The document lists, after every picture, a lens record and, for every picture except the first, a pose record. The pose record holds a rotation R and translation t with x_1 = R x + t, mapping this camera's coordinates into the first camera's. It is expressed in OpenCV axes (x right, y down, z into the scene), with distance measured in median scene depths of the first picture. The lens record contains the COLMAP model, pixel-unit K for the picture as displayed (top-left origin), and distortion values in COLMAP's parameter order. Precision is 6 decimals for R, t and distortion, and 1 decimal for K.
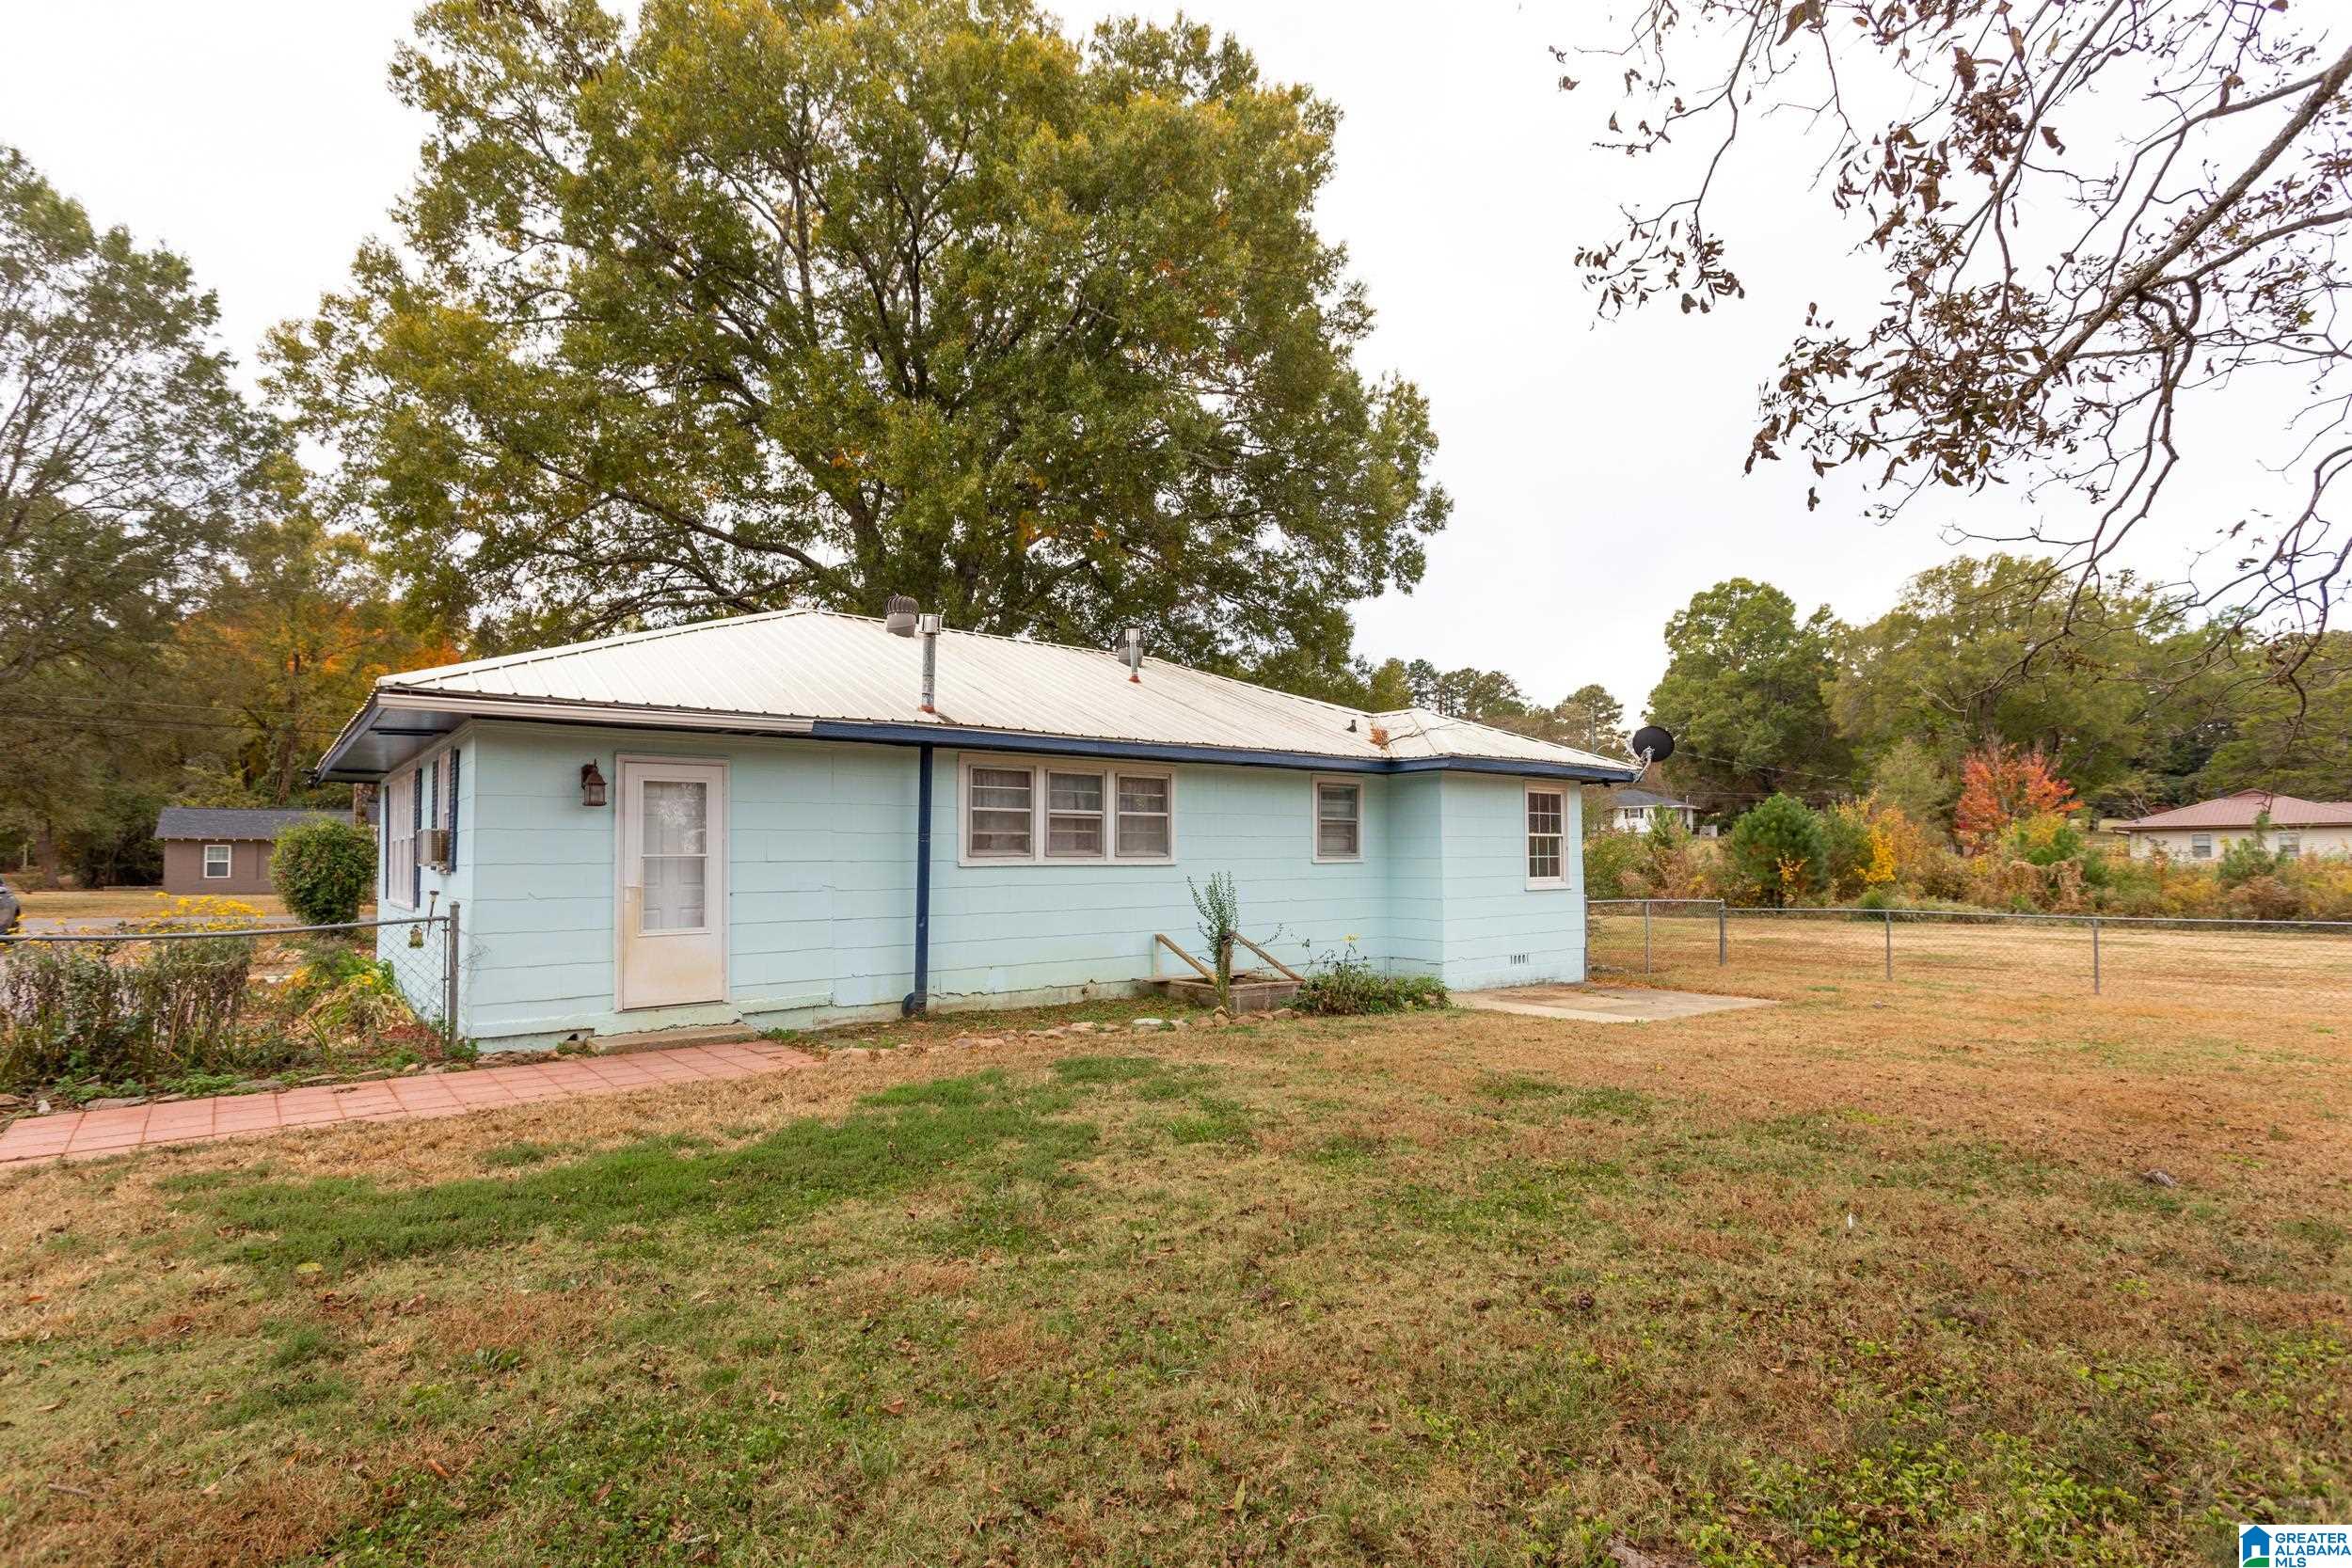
lens RADIAL K [[1160.0, 0, 1186.0], [0, 1160.0, 837.3], [0, 0, 1]] dist [-0.001085, -0.000537]
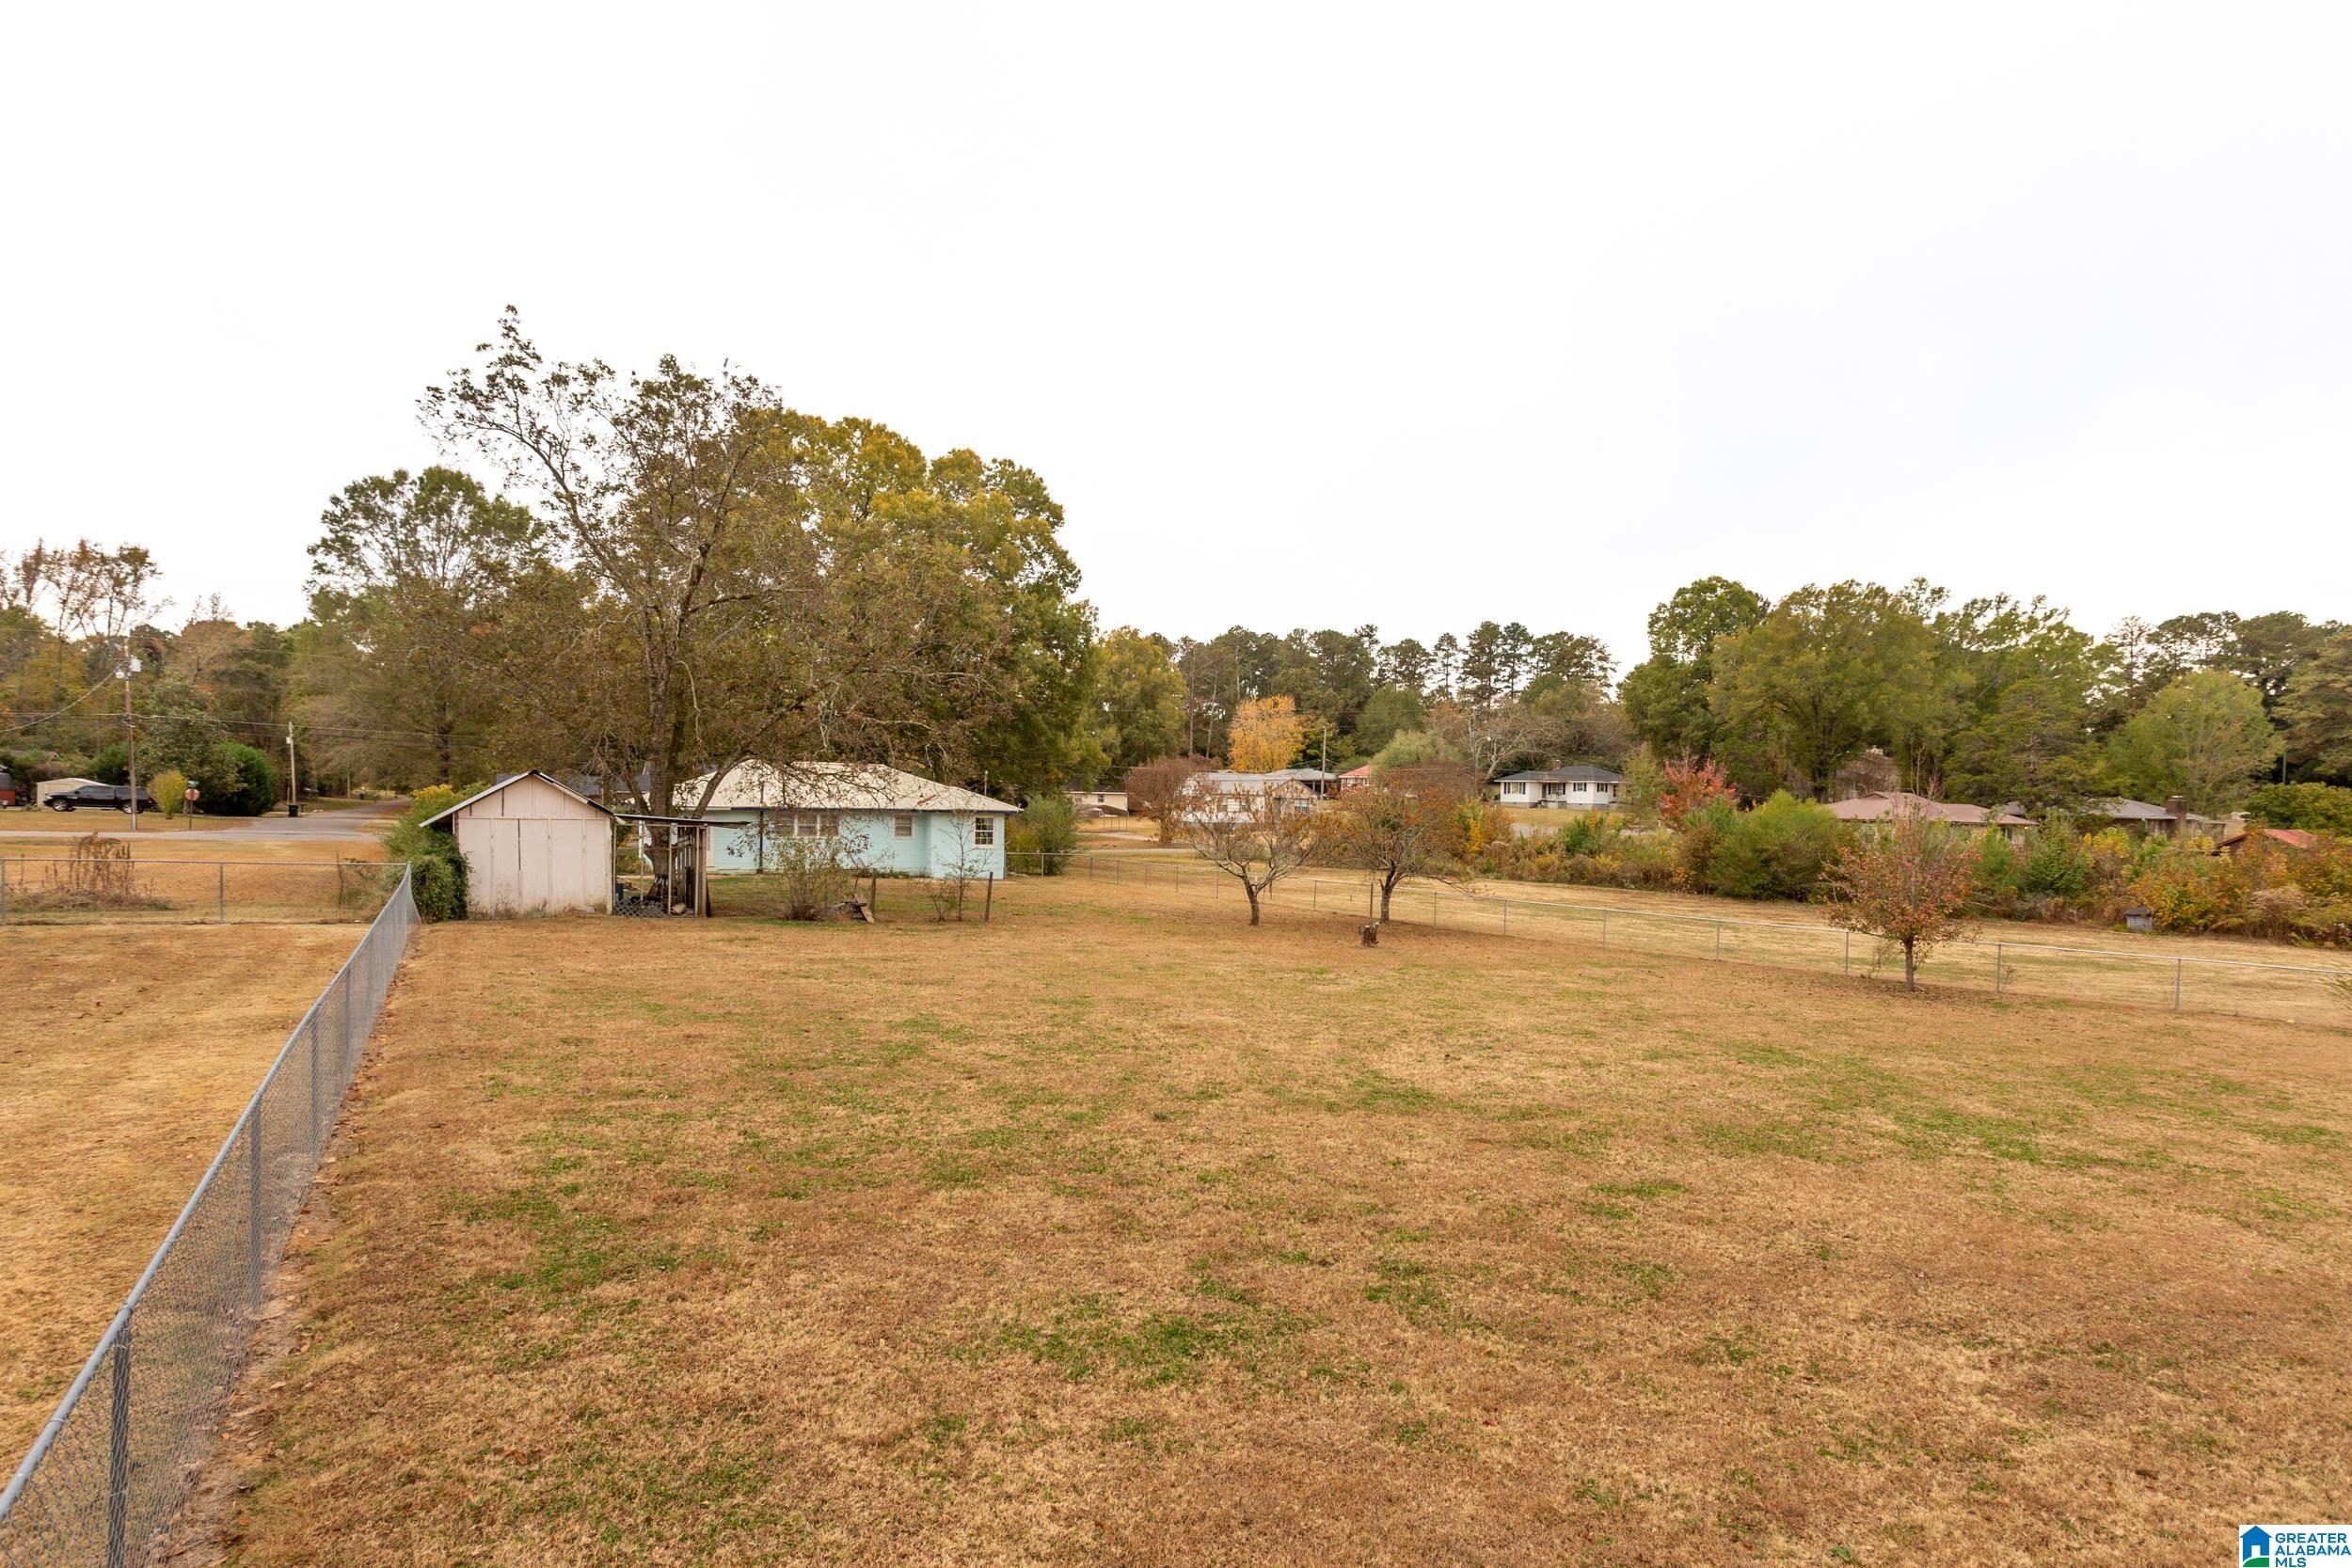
lens RADIAL K [[1160.0, 0, 1186.0], [0, 1160.0, 837.3], [0, 0, 1]] dist [-0.001085, -0.000537]
pose [[0.991225, 0.034486, -0.127610, 1.737408], [-0.027908, 0.998206, 0.052979, -0.230724], [0.129208, -0.048953, 0.990408, -2.823485]]
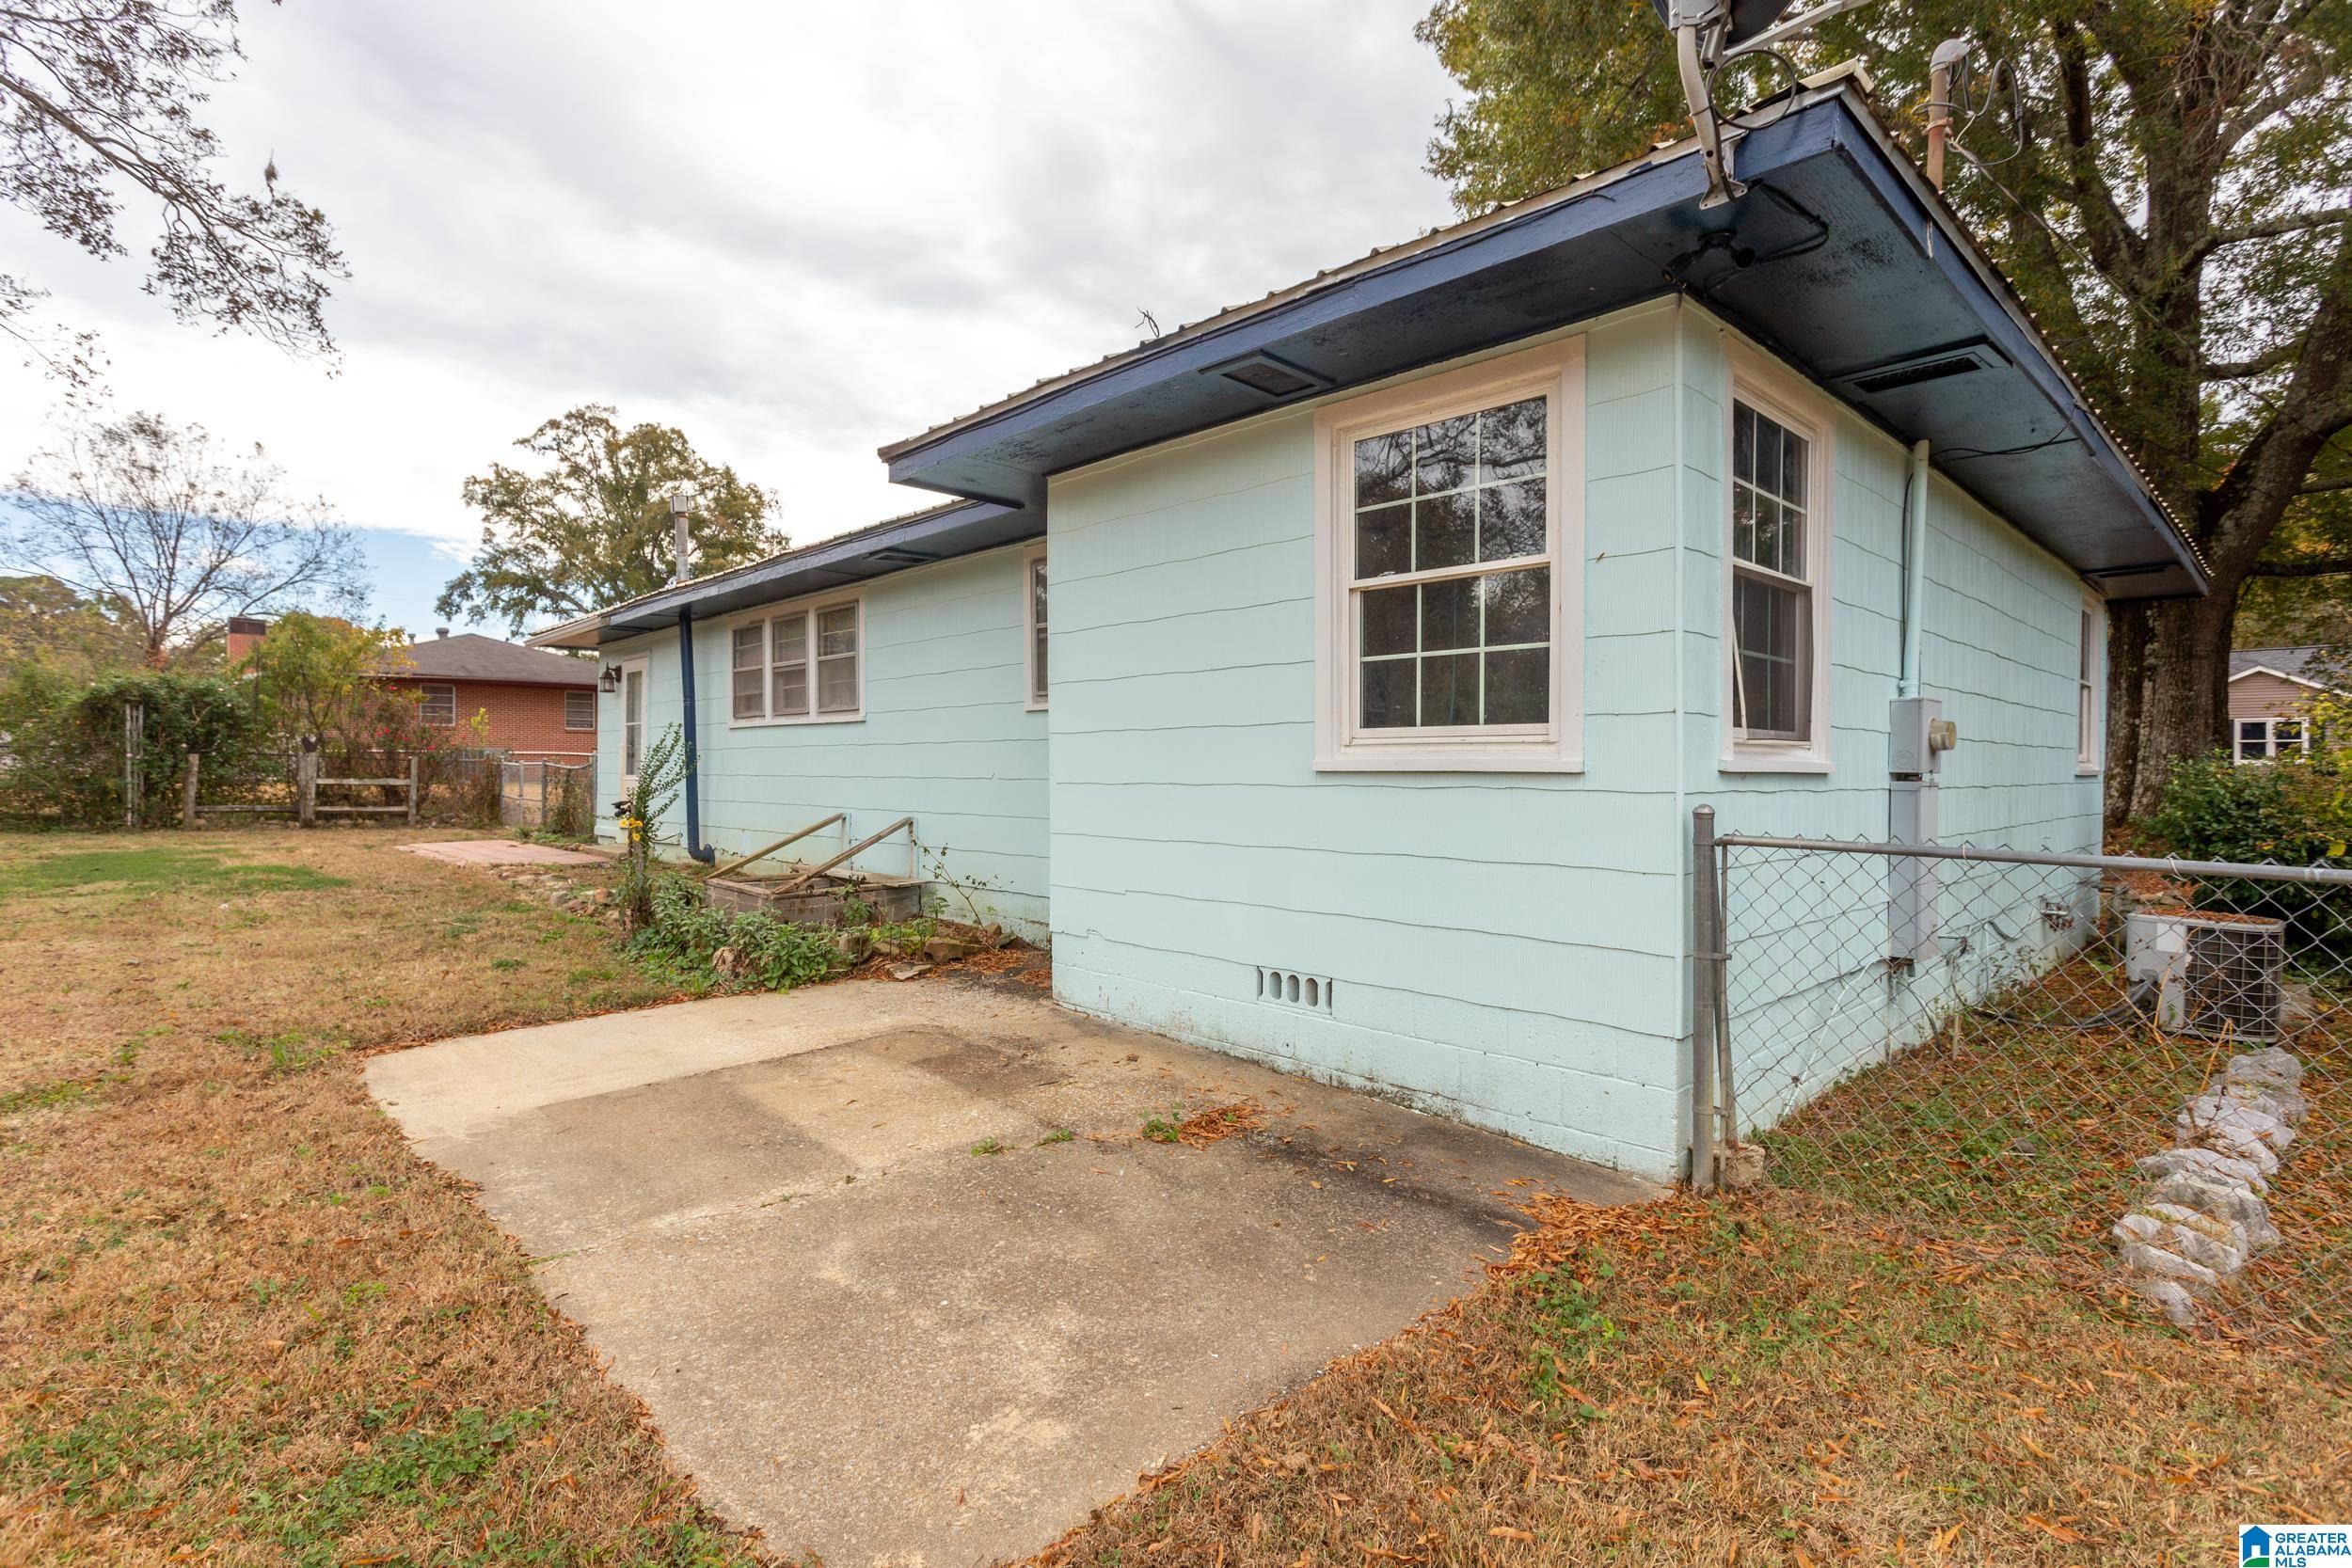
lens RADIAL K [[1139.3, 0, 1176.0], [0, 1139.3, 784.0], [0, 0, 1]] dist [-0.001231, -0.000186]
pose [[0.064269, 0.015827, -0.997807, 0.800314], [0.010912, 0.999803, 0.016561, 0.059563], [0.997873, -0.011953, 0.064083, 1.274936]]
